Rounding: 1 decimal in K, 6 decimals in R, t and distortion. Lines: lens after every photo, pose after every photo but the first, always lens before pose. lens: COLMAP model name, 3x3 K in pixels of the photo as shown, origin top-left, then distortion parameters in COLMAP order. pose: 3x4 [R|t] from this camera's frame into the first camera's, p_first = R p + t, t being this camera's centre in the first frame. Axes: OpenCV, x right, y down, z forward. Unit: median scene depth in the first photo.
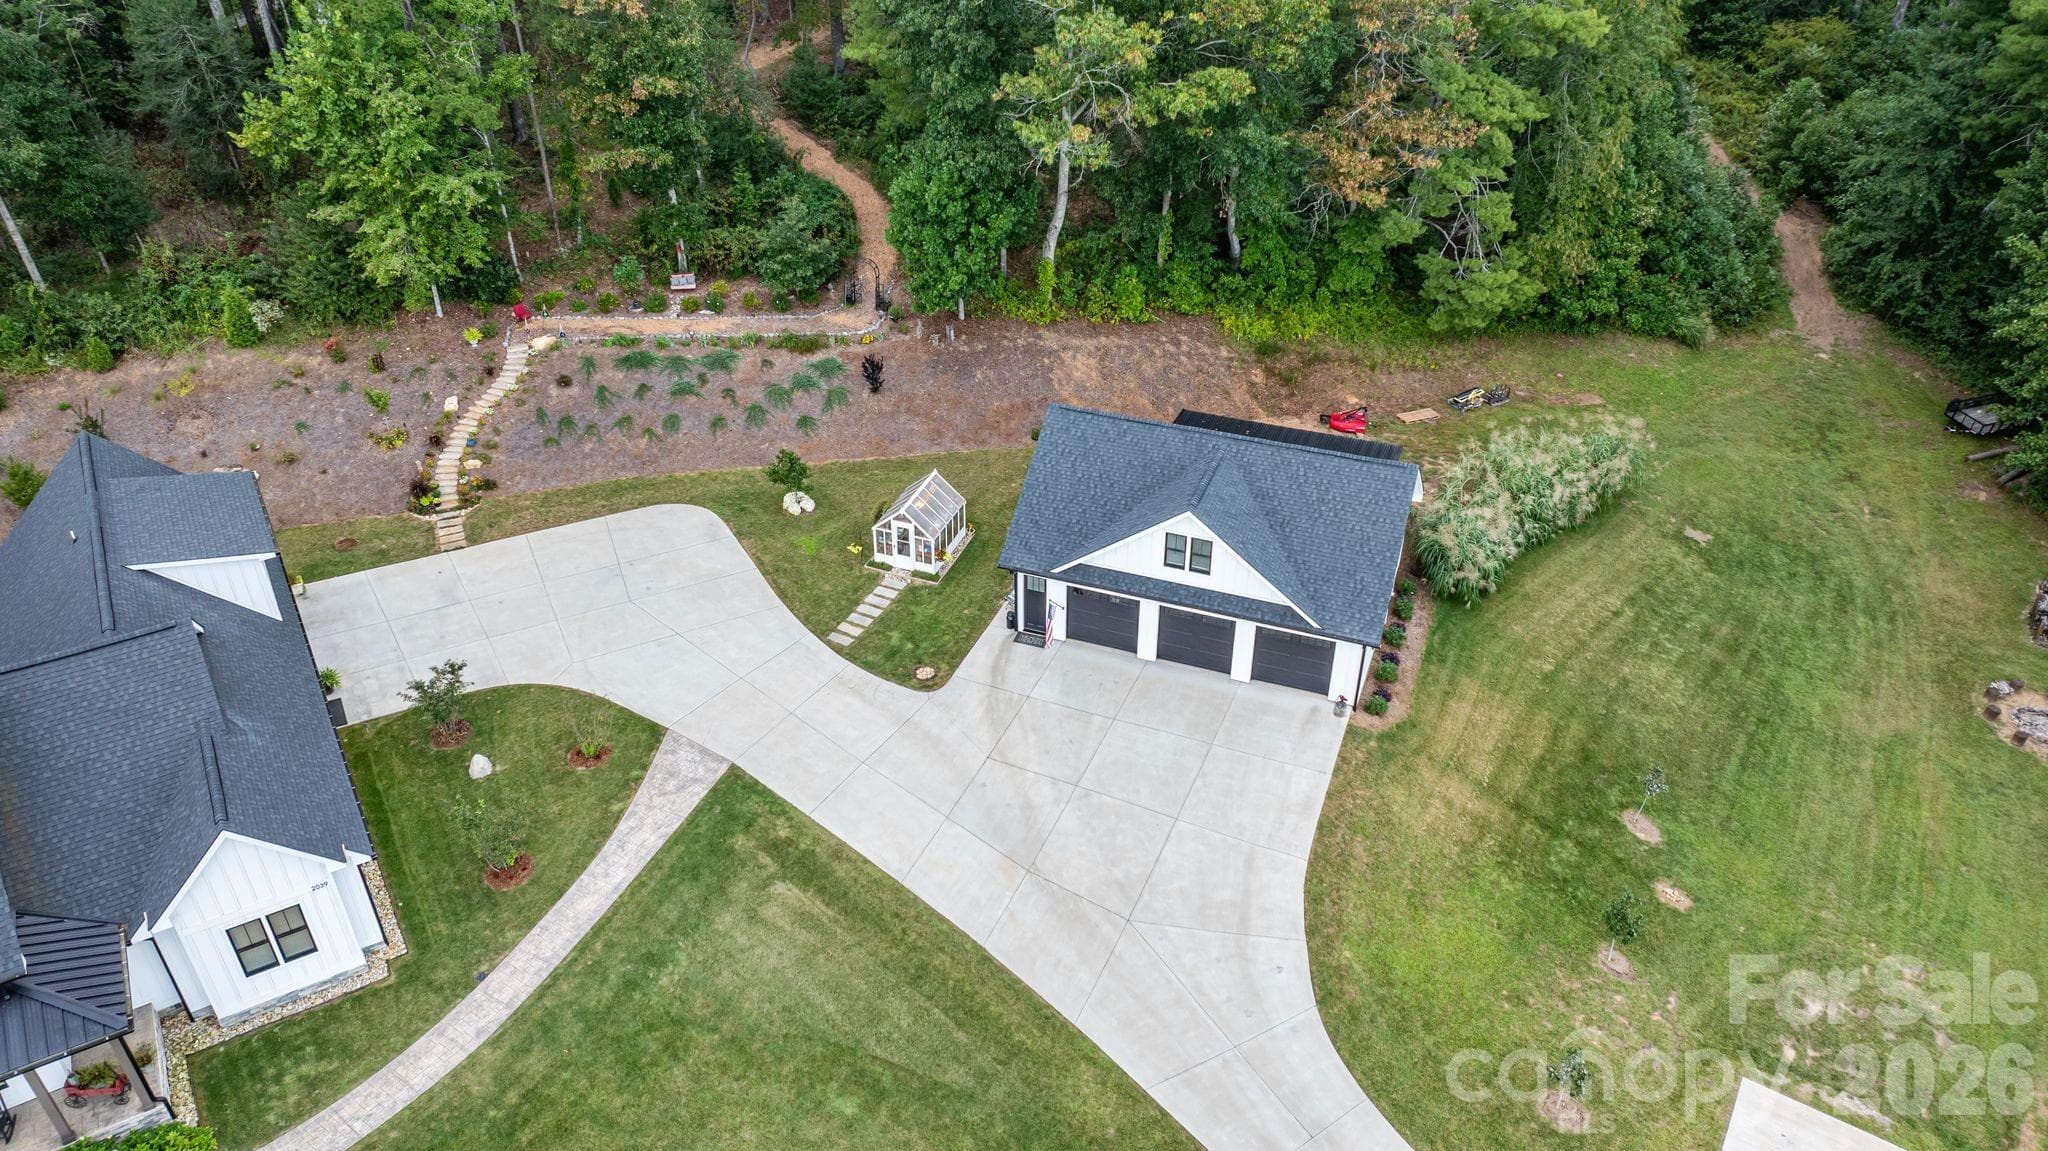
lens RADIAL K [[1484.1, 0, 1071.6], [0, 1484.1, 591.2], [0, 0, 1]] dist [0.004562, 0.007326]
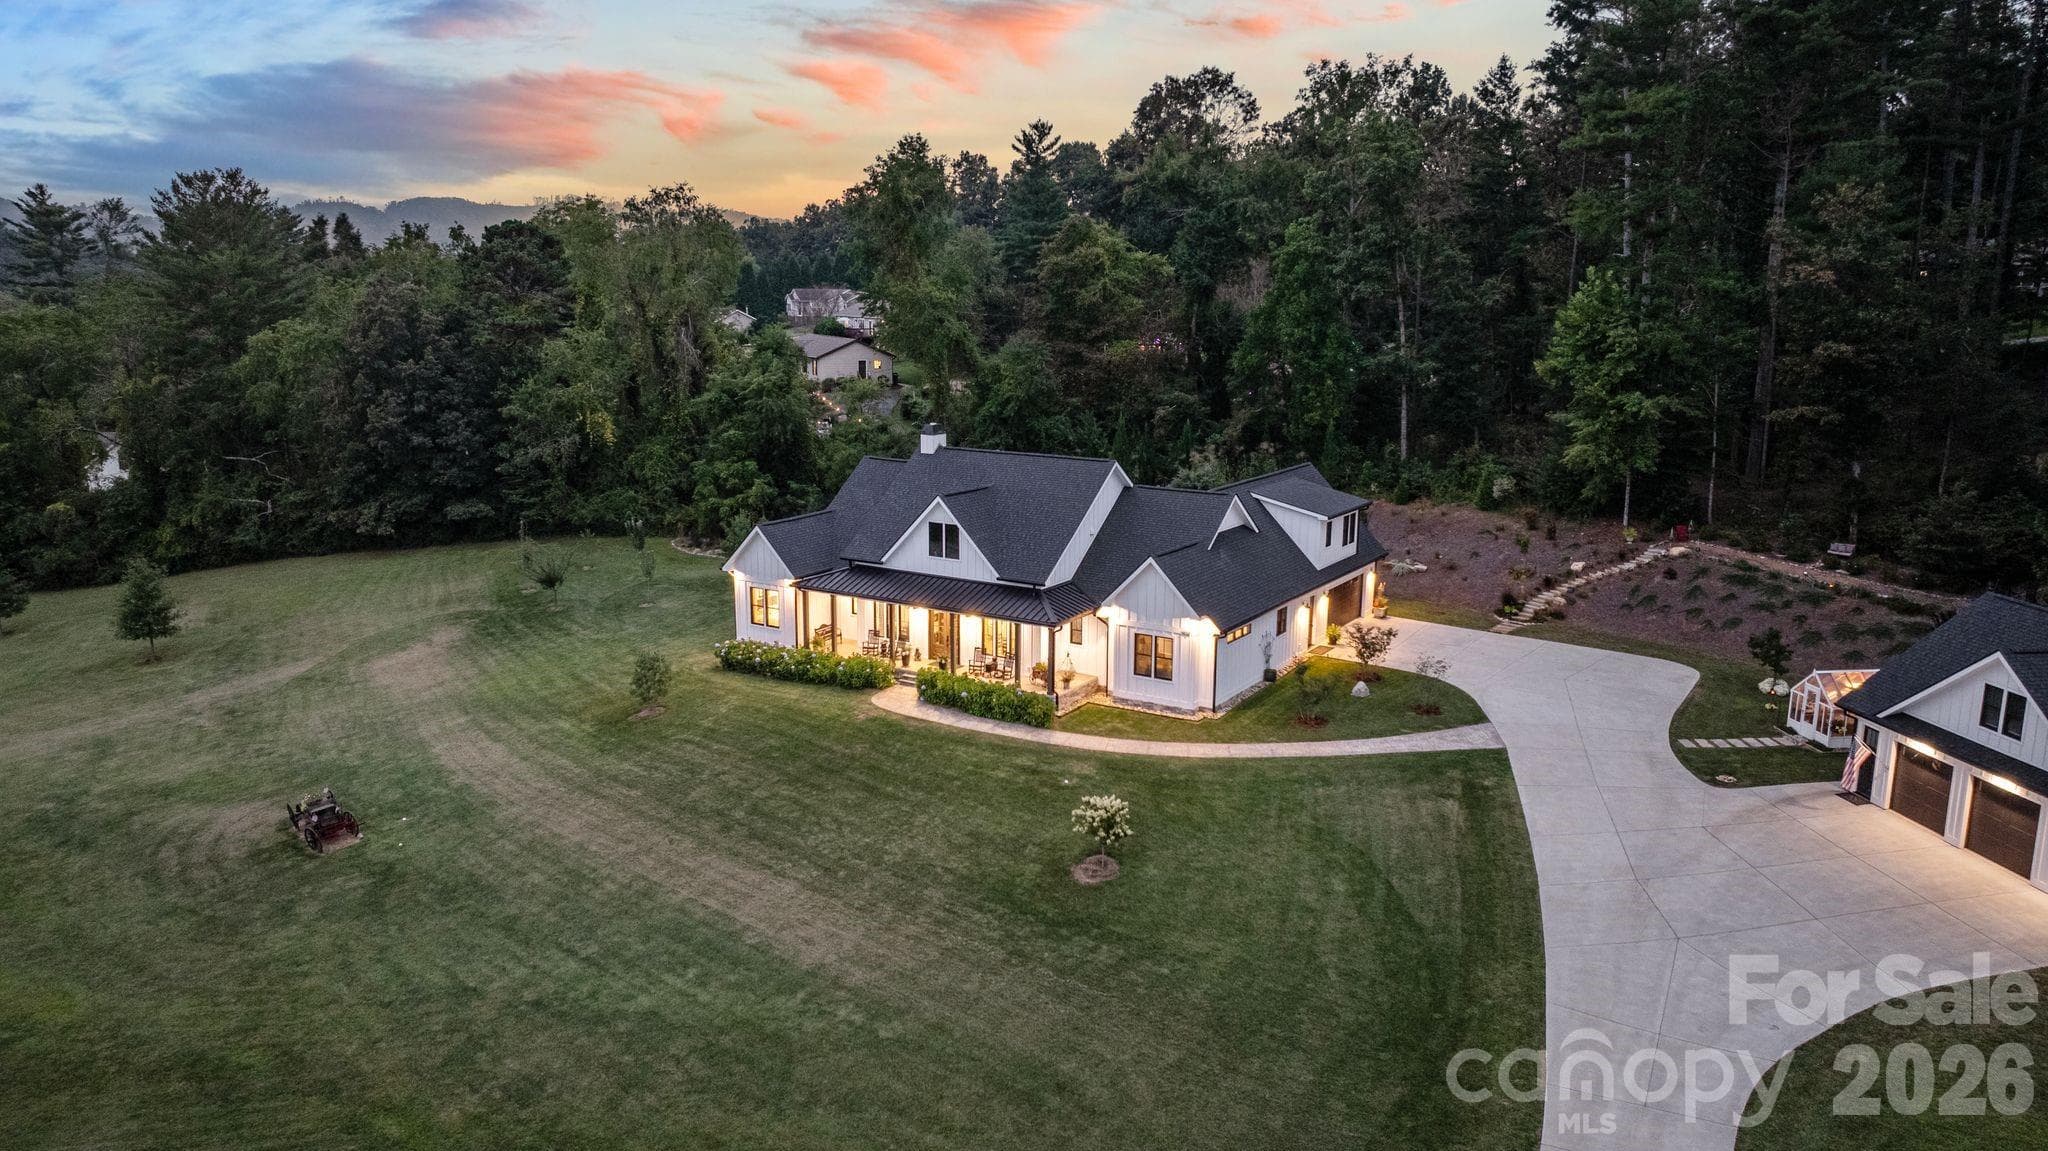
lens RADIAL K [[1484.1, 0, 1026.8], [0, 1484.1, 577.1], [0, 0, 1]] dist [0.004562, 0.007326]
pose [[0.457763, 0.179609, -0.870743, 0.543183], [-0.502401, 0.860280, -0.086669, 0.263296], [0.733516, 0.477137, 0.484040, 0.071004]]
